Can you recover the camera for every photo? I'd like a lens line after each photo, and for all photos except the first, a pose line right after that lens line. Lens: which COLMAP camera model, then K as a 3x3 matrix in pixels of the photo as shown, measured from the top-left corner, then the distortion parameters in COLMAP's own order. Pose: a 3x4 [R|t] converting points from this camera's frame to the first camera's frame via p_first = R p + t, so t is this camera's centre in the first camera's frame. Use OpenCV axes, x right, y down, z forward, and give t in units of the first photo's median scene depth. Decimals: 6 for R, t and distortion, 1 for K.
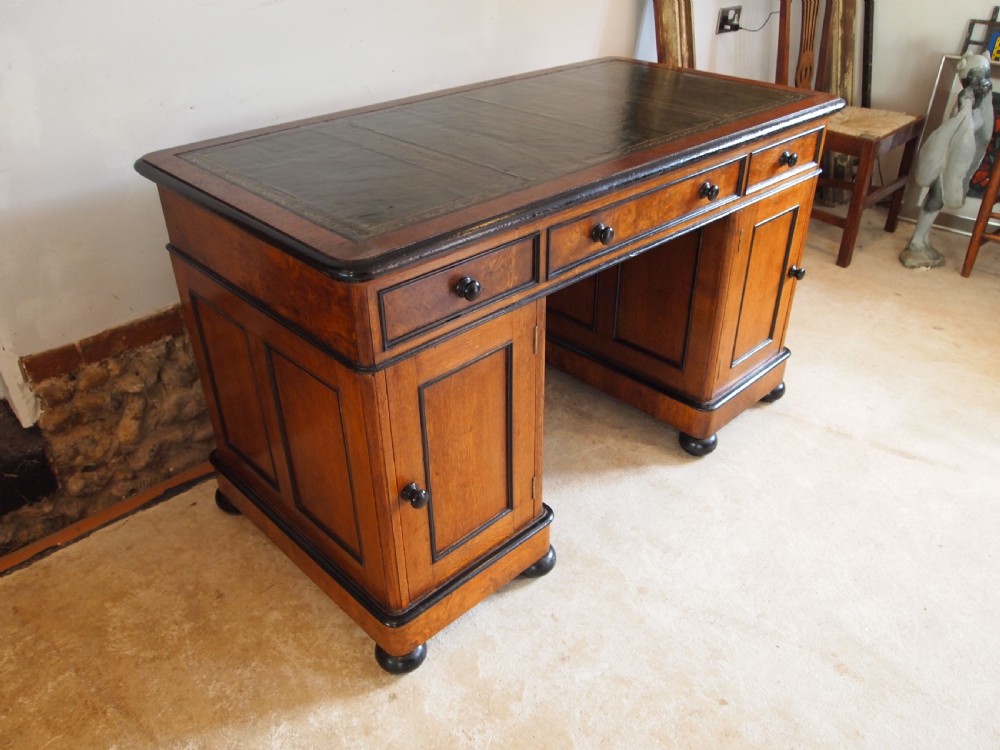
lens RADIAL K [[783.7, 0, 494.1], [0, 783.7, 383.6], [0, 0, 1]] dist [-0.050401, 0.003274]
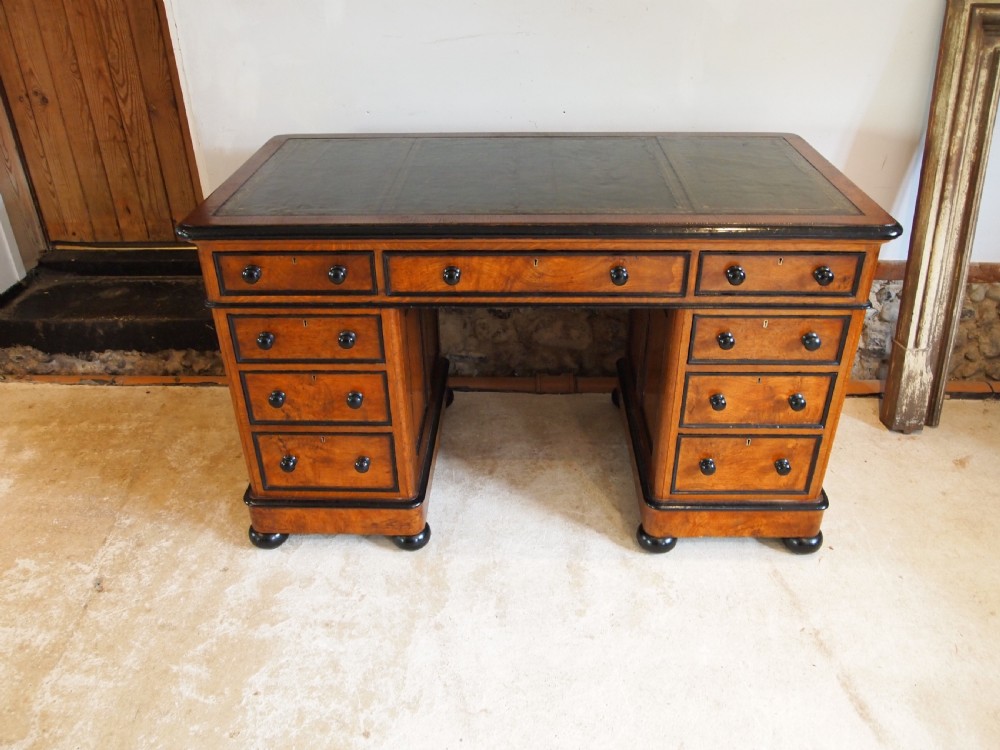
lens RADIAL K [[783.7, 0, 499.1], [0, 783.7, 377.5], [0, 0, 1]] dist [-0.050401, 0.003274]
pose [[0.697903, 0.373617, -0.611017, 0.696990], [-0.377131, 0.916997, 0.129955, -0.192111], [0.608854, 0.139738, 0.780878, 0.166079]]
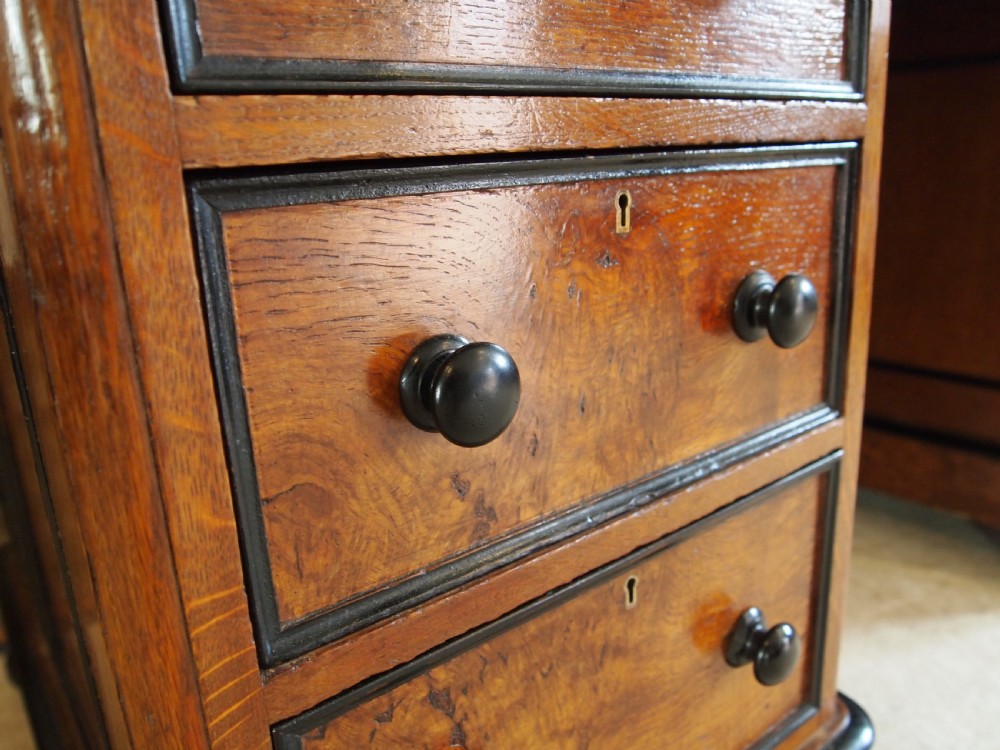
lens RADIAL K [[783.7, 0, 503.8], [0, 783.7, 382.7], [0, 0, 1]] dist [-0.050401, 0.003274]
pose [[0.995637, -0.004552, -0.093205, -0.046394], [-0.021018, 0.962207, -0.271507, 0.095396], [0.090919, 0.272281, 0.957913, 0.618856]]
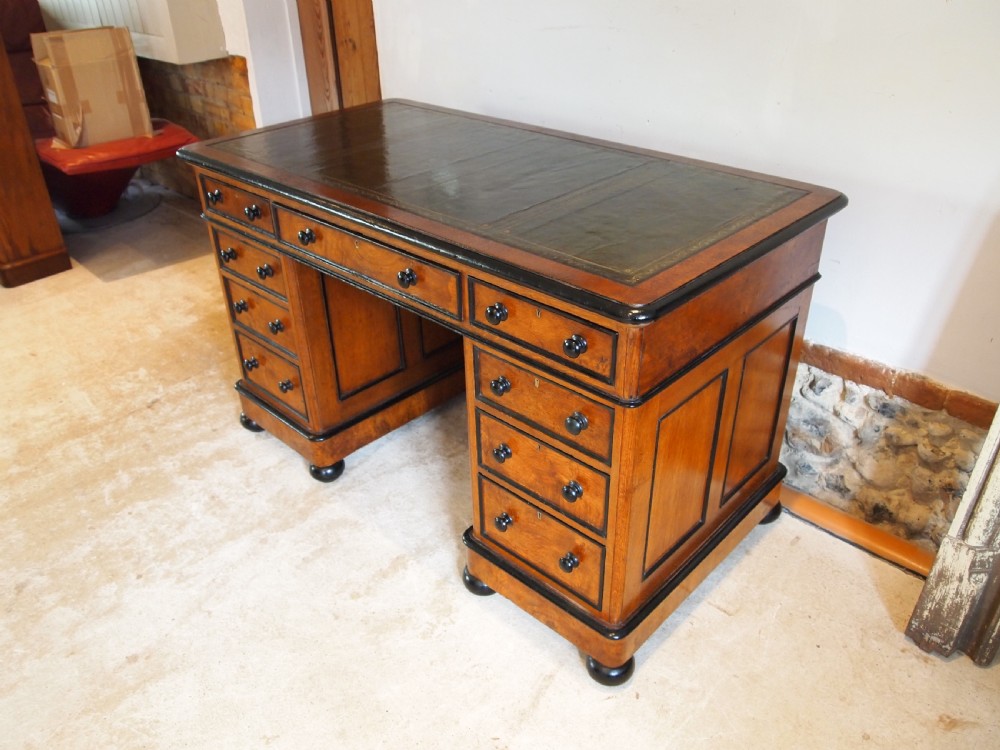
lens RADIAL K [[783.7, 0, 508.6], [0, 783.7, 377.2], [0, 0, 1]] dist [-0.050401, 0.003274]
pose [[0.051559, 0.530466, -0.846137, 0.980291], [-0.516505, 0.739311, 0.432021, -0.564697], [0.854730, 0.414759, 0.312107, 0.773140]]
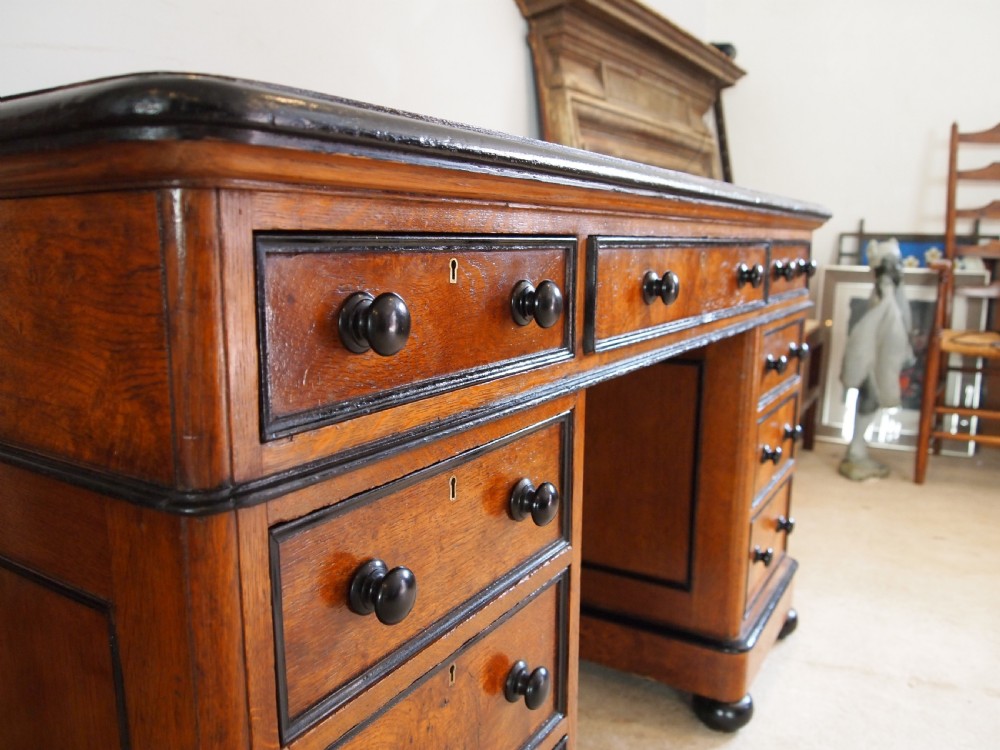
lens RADIAL K [[783.7, 0, 498.8], [0, 783.7, 381.1], [0, 0, 1]] dist [-0.050401, 0.003274]
pose [[0.969021, -0.022083, 0.245990, -0.089914], [0.113015, 0.925248, -0.362137, 0.022266], [-0.219605, 0.378719, 0.899080, 0.454654]]
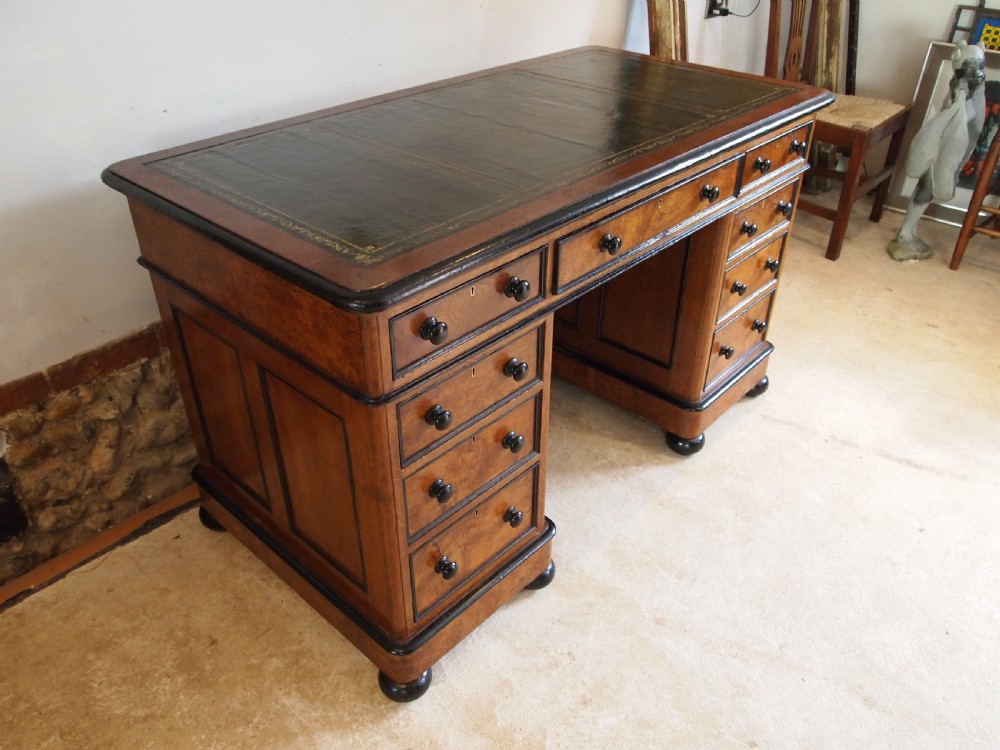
lens RADIAL K [[783.7, 0, 492.9], [0, 783.7, 383.5], [0, 0, 1]] dist [-0.050401, 0.003274]
pose [[0.998502, -0.016170, 0.052277, -0.055771], [0.014224, 0.999200, 0.037390, -0.061585], [-0.052839, -0.036591, 0.997932, 0.058579]]
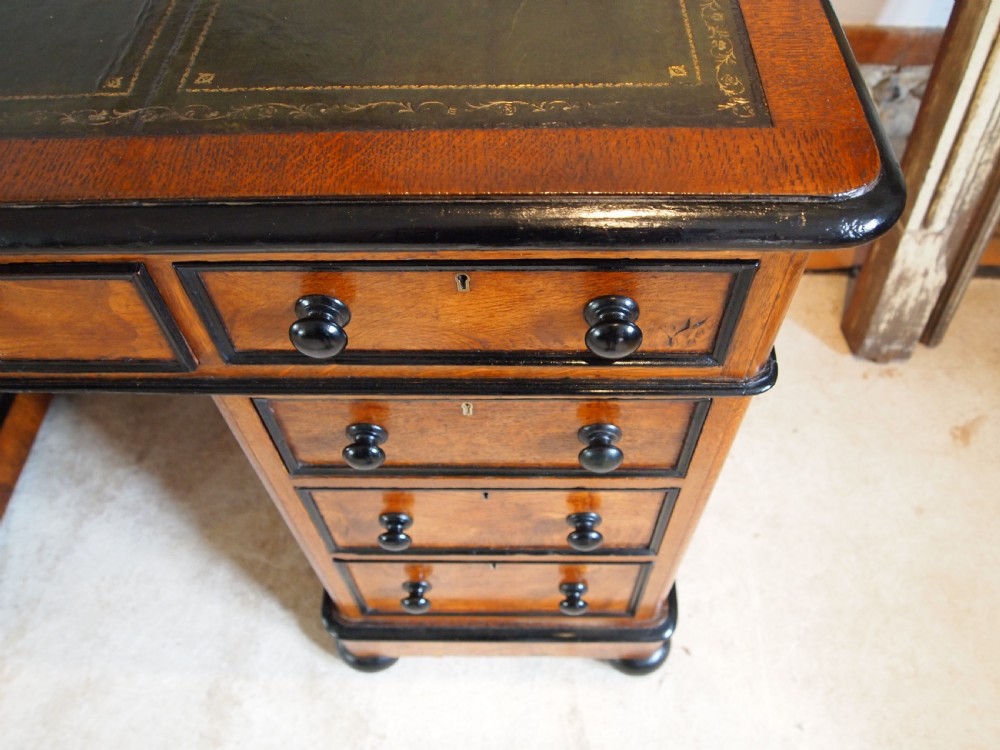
lens RADIAL K [[783.7, 0, 498.8], [0, 783.7, 373.1], [0, 0, 1]] dist [-0.050401, 0.003274]
pose [[0.705420, 0.575734, -0.413416, 0.473700], [-0.360938, 0.793769, 0.489545, -0.416481], [0.610005, -0.196118, 0.767745, 0.805529]]
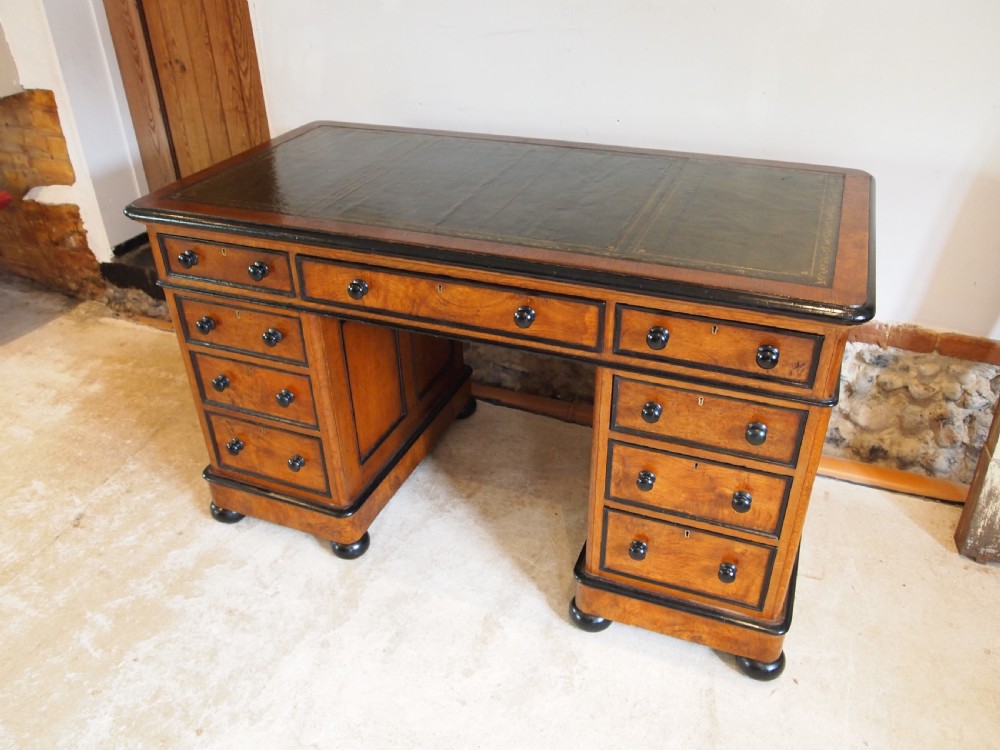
lens RADIAL K [[783.7, 0, 503.8], [0, 783.7, 375.8], [0, 0, 1]] dist [-0.050401, 0.003274]
pose [[0.412521, 0.484810, -0.771224, 0.819413], [-0.473579, 0.837351, 0.273066, -0.379381], [0.778171, 0.252590, 0.575021, 0.466071]]
